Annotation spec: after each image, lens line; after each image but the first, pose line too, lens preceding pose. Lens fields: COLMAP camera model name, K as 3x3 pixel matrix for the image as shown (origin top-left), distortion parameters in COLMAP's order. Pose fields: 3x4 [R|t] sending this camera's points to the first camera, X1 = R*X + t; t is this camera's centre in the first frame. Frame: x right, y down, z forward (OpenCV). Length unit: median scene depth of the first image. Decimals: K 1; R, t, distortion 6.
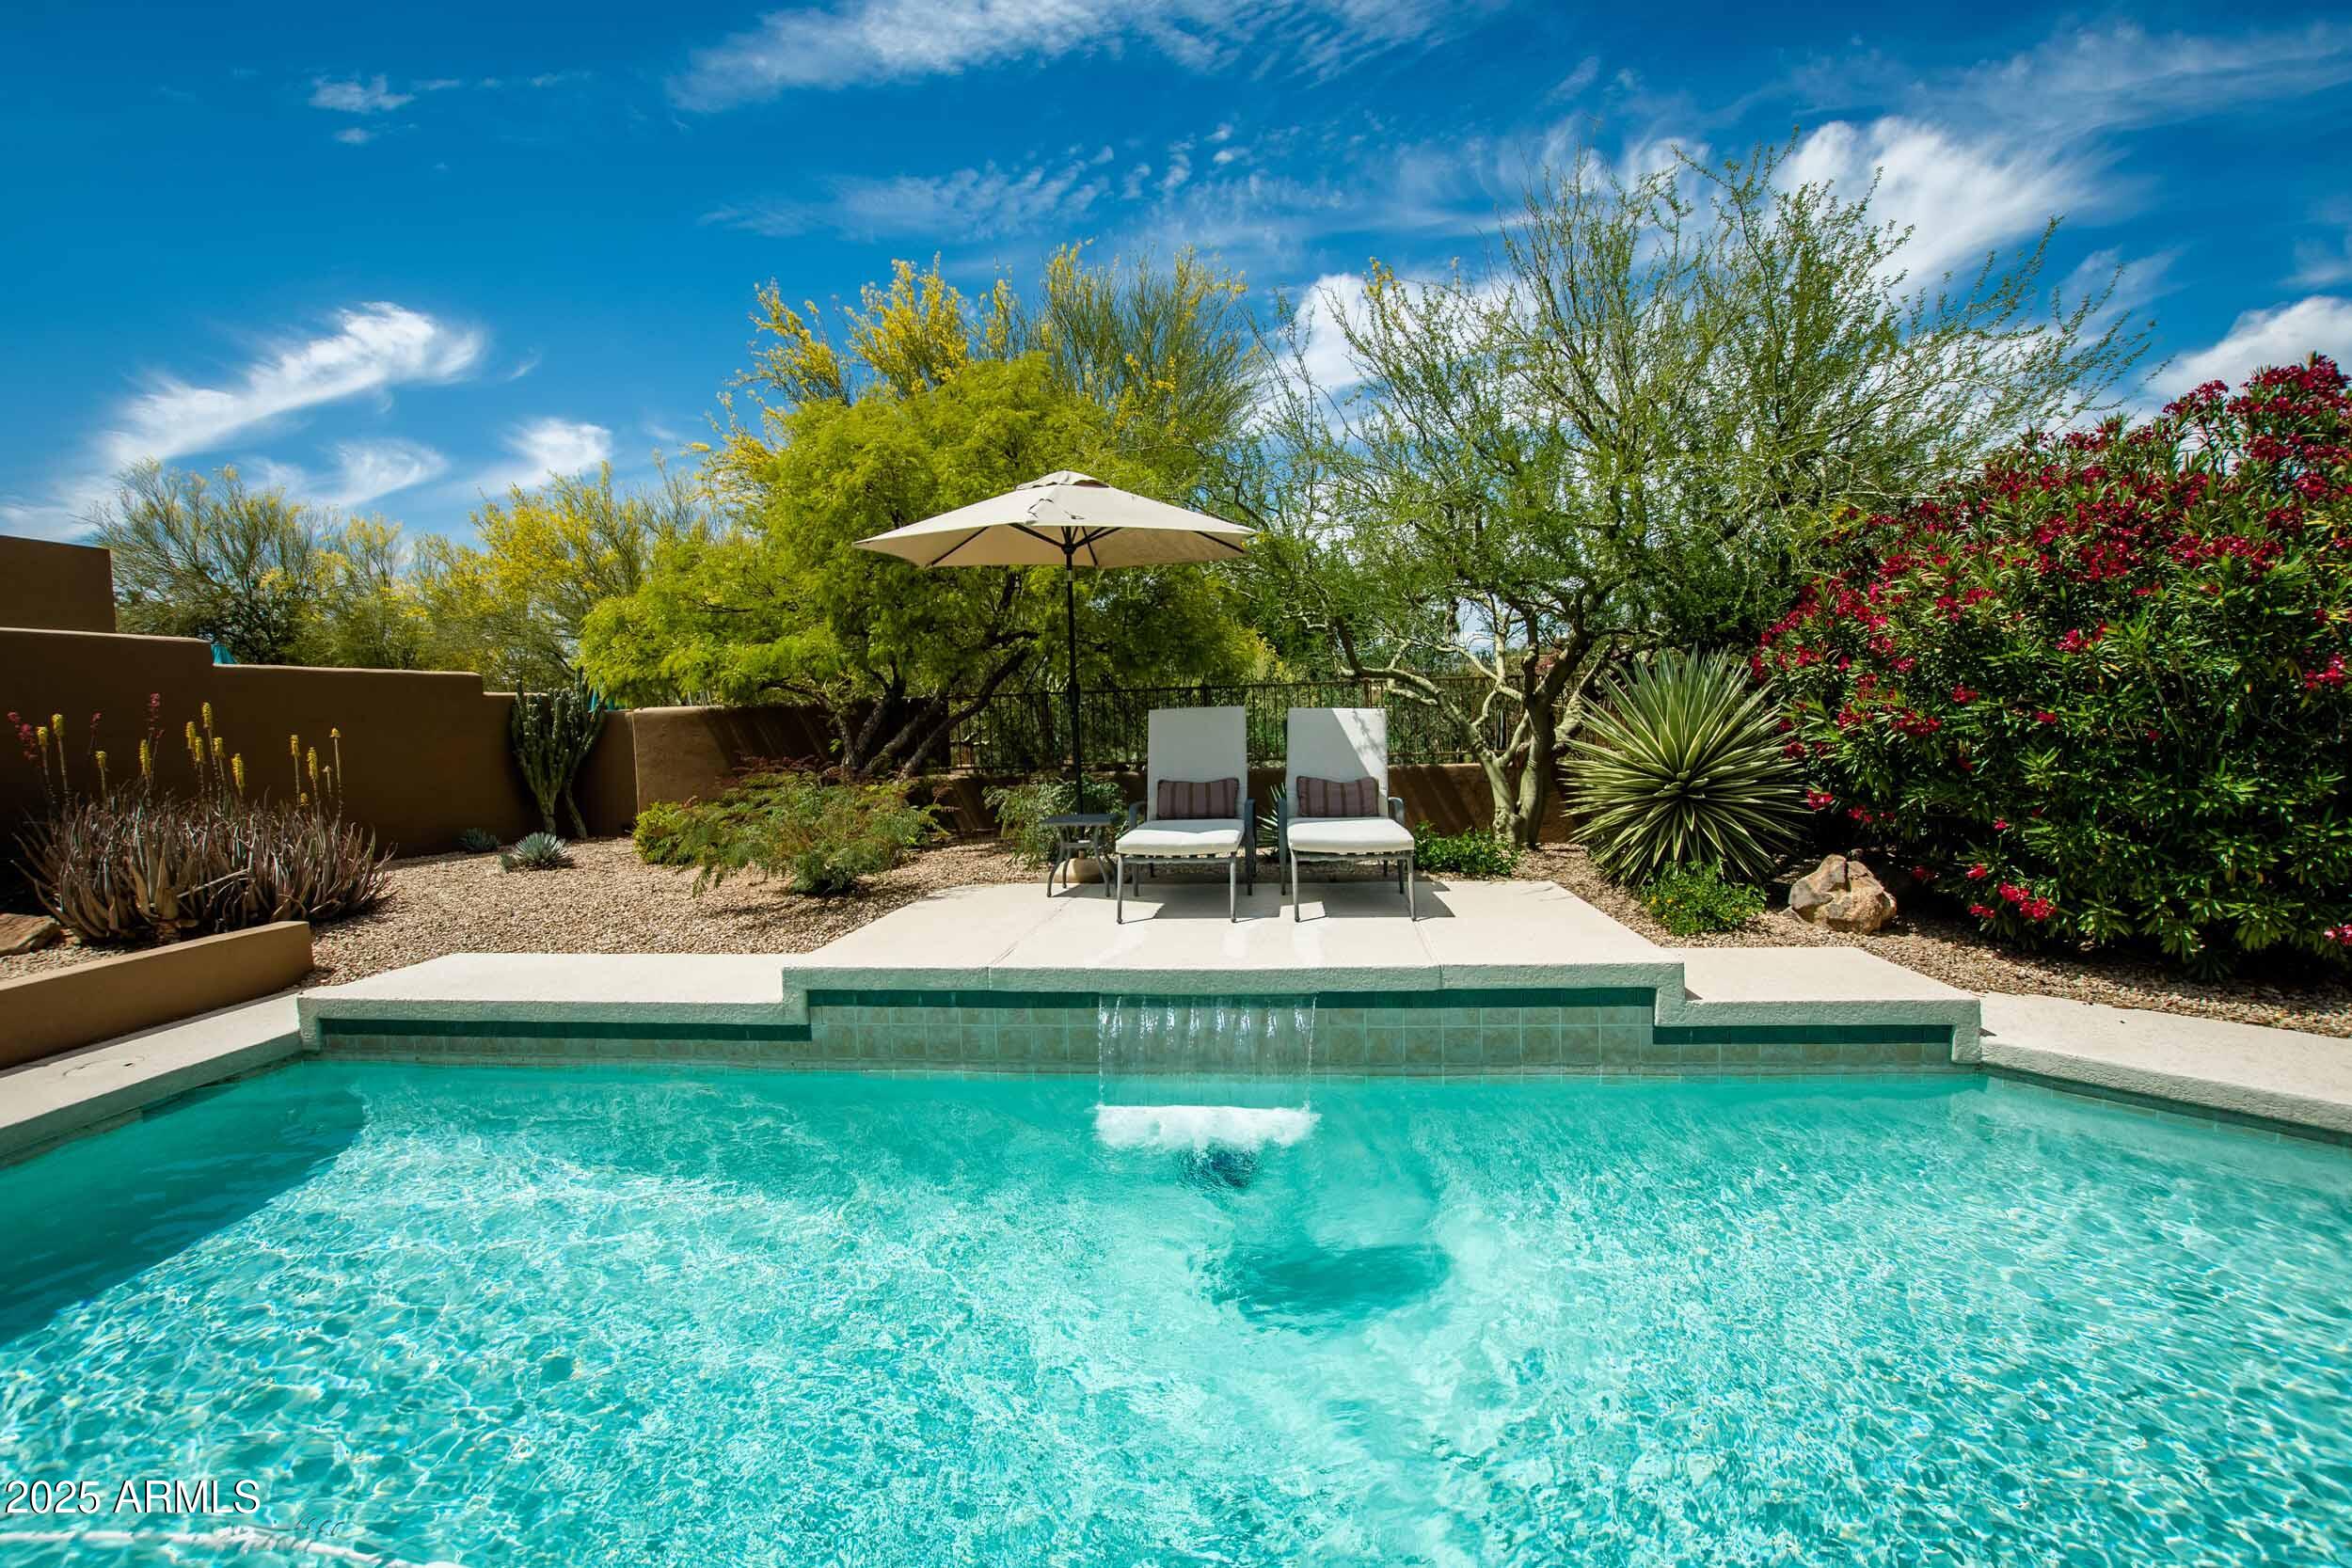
lens RADIAL K [[1072.9, 0, 1169.0], [0, 1072.9, 772.6], [0, 0, 1]] dist [-0.030294, 0.003875]
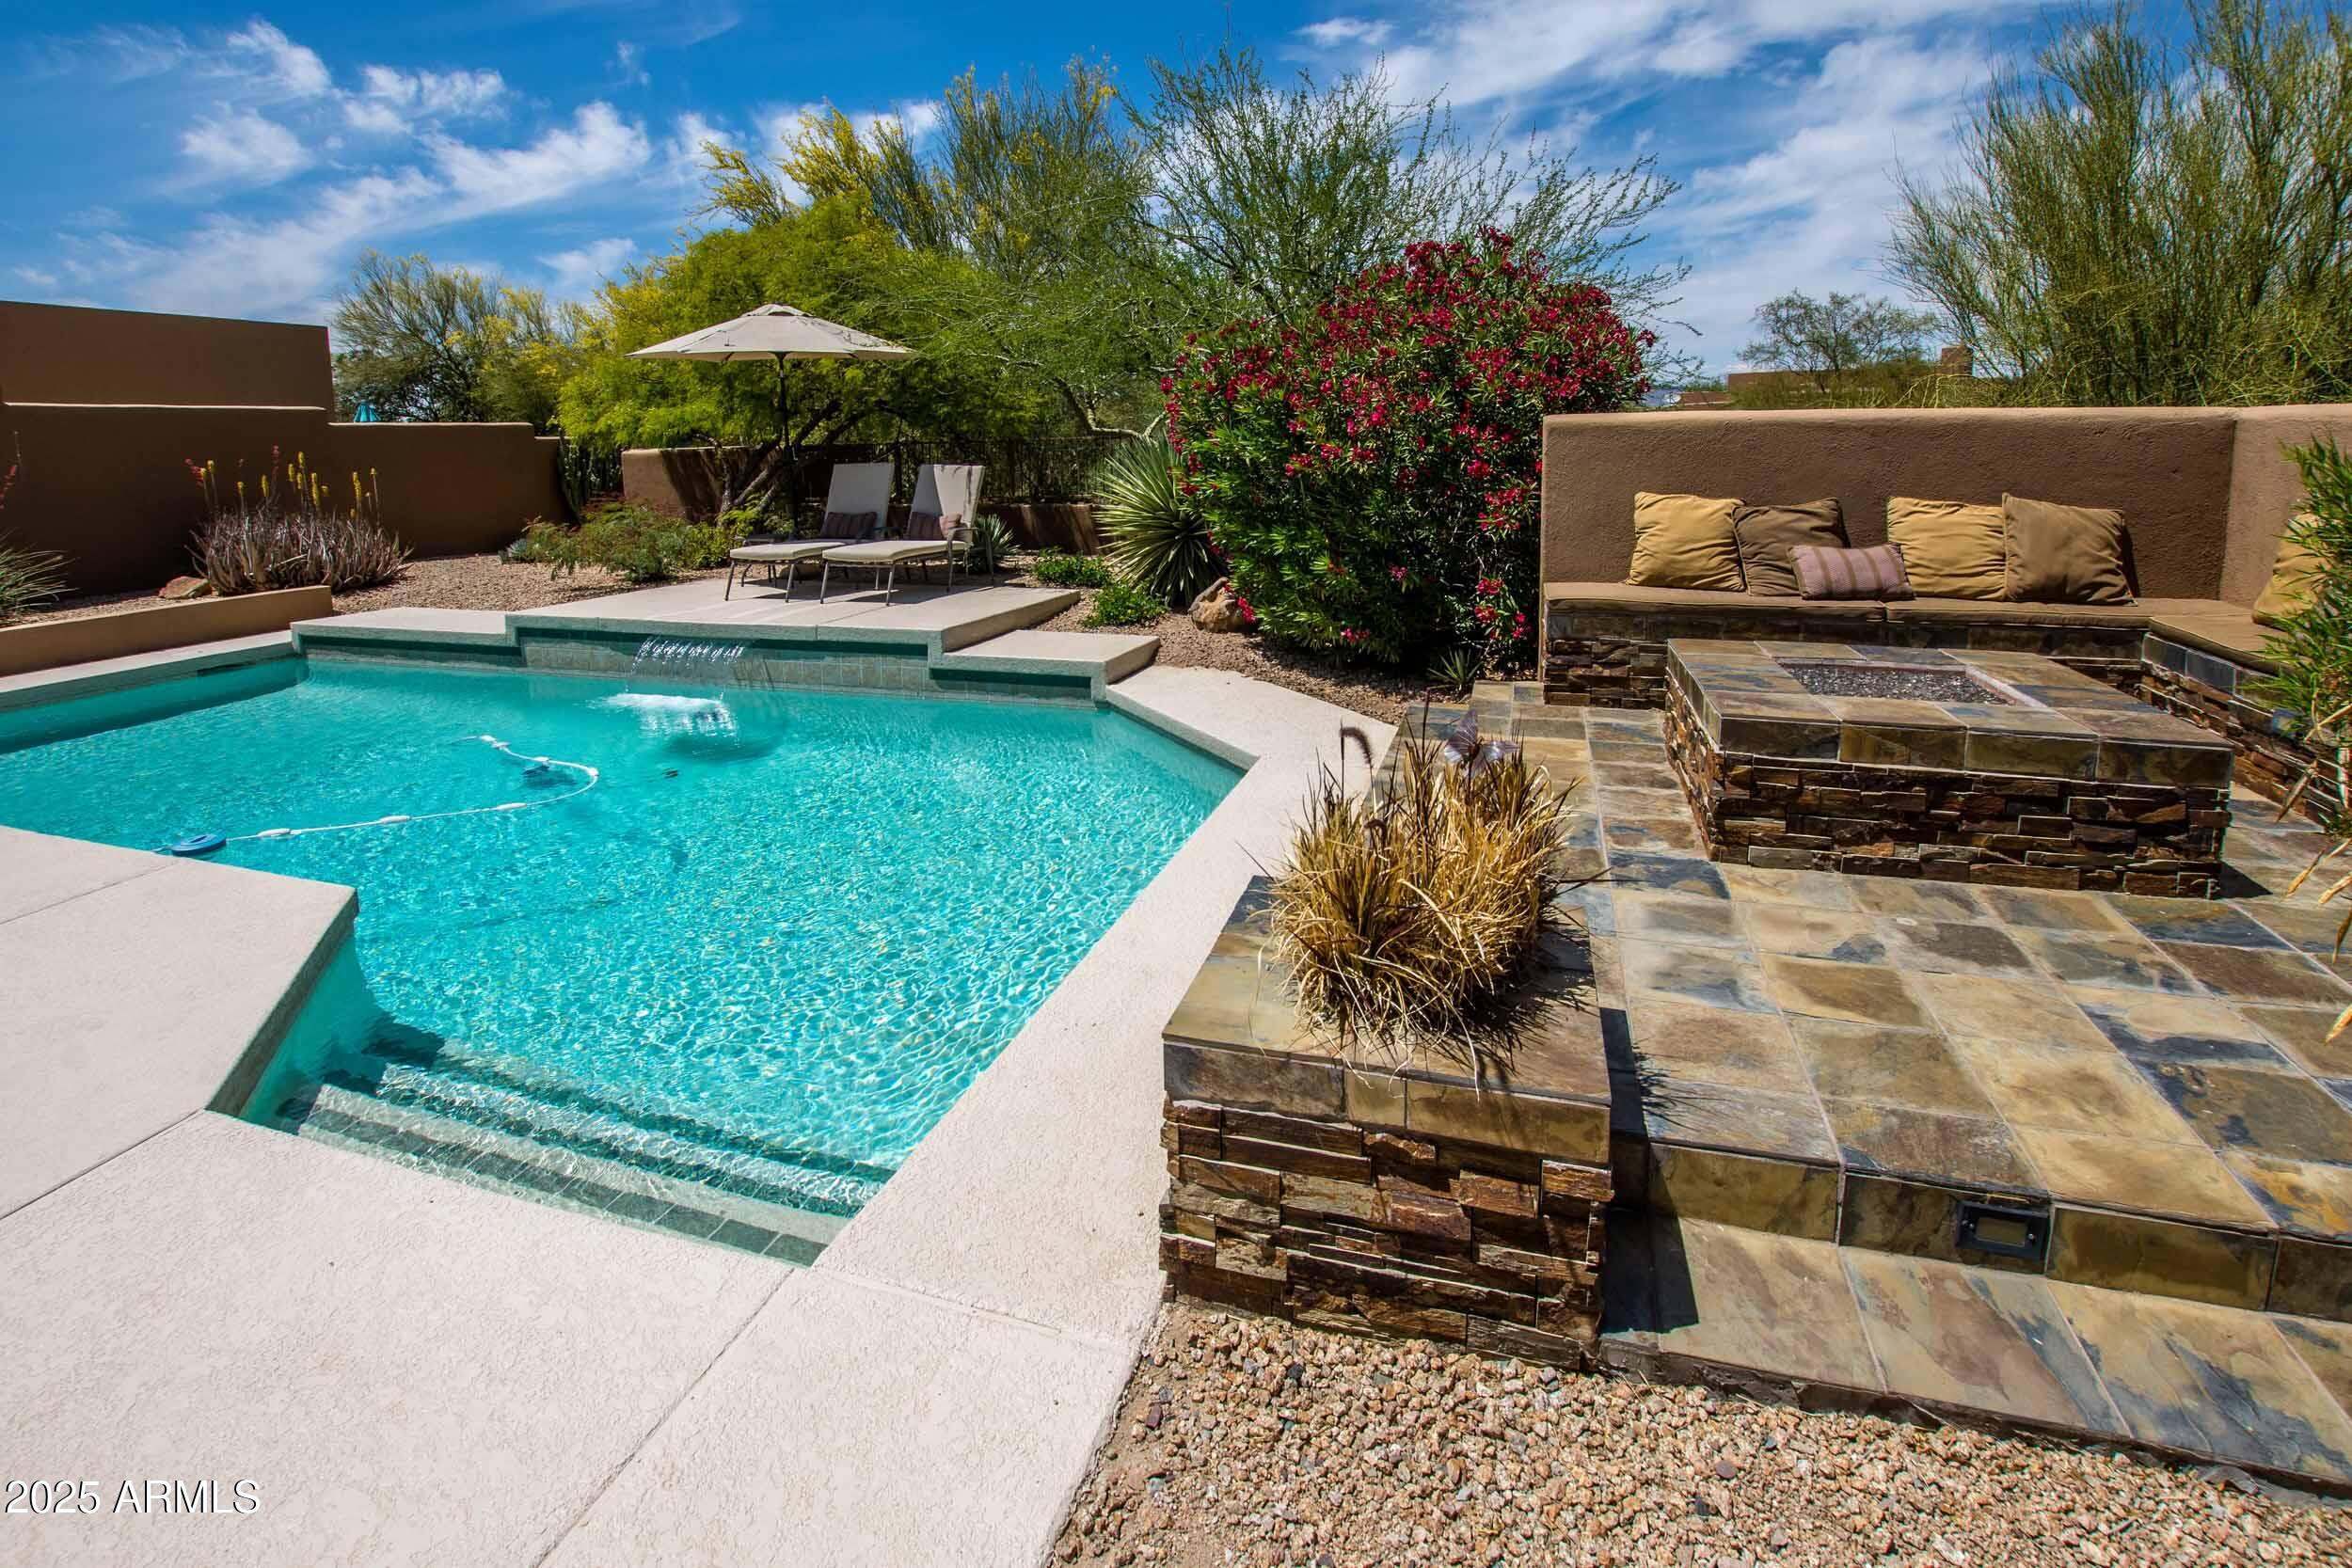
lens RADIAL K [[1072.9, 0, 1210.1], [0, 1072.9, 646.1], [0, 0, 1]] dist [-0.030294, 0.003875]
pose [[0.983518, 0.049445, -0.173921, 0.746653], [-0.026485, 0.990904, 0.131937, -0.019349], [0.178862, -0.125156, 0.975881, -0.356591]]
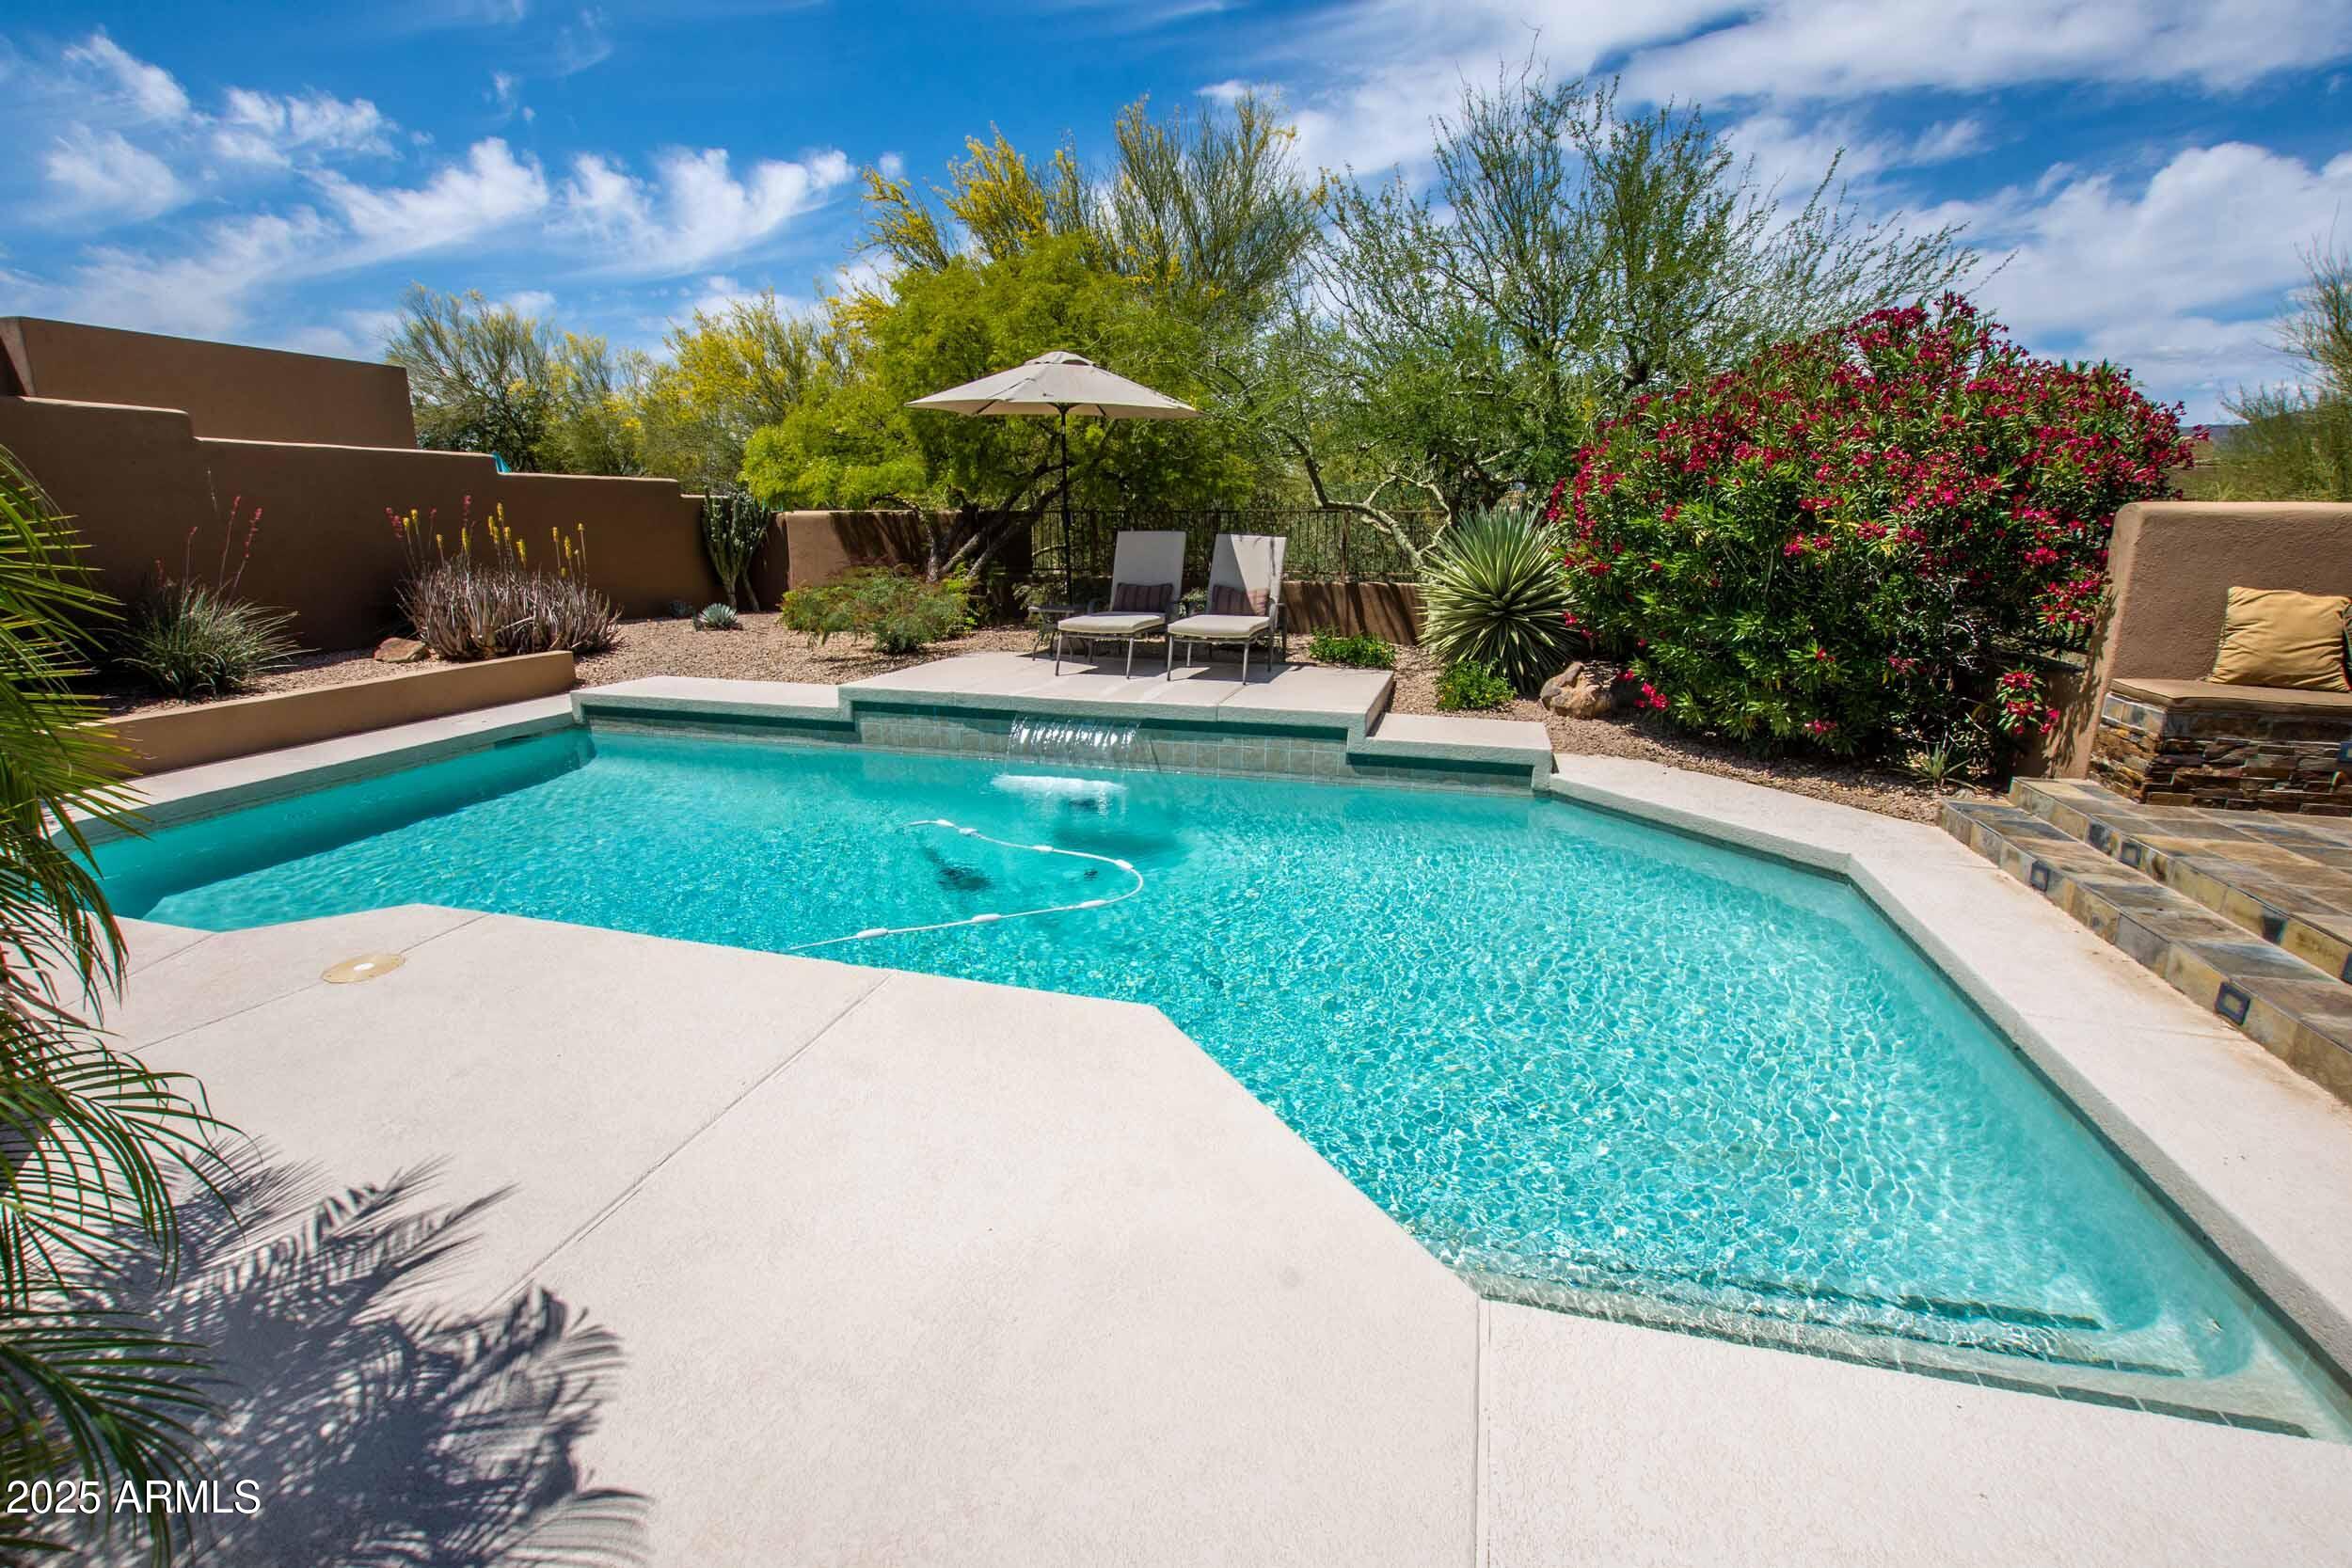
lens RADIAL K [[1072.9, 0, 1192.5], [0, 1072.9, 787.5], [0, 0, 1]] dist [-0.030294, 0.003875]
pose [[0.987685, 0.073420, -0.138158, 0.290784], [-0.045950, 0.980236, 0.192424, -0.005746], [0.149555, -0.183706, 0.971538, -0.384555]]
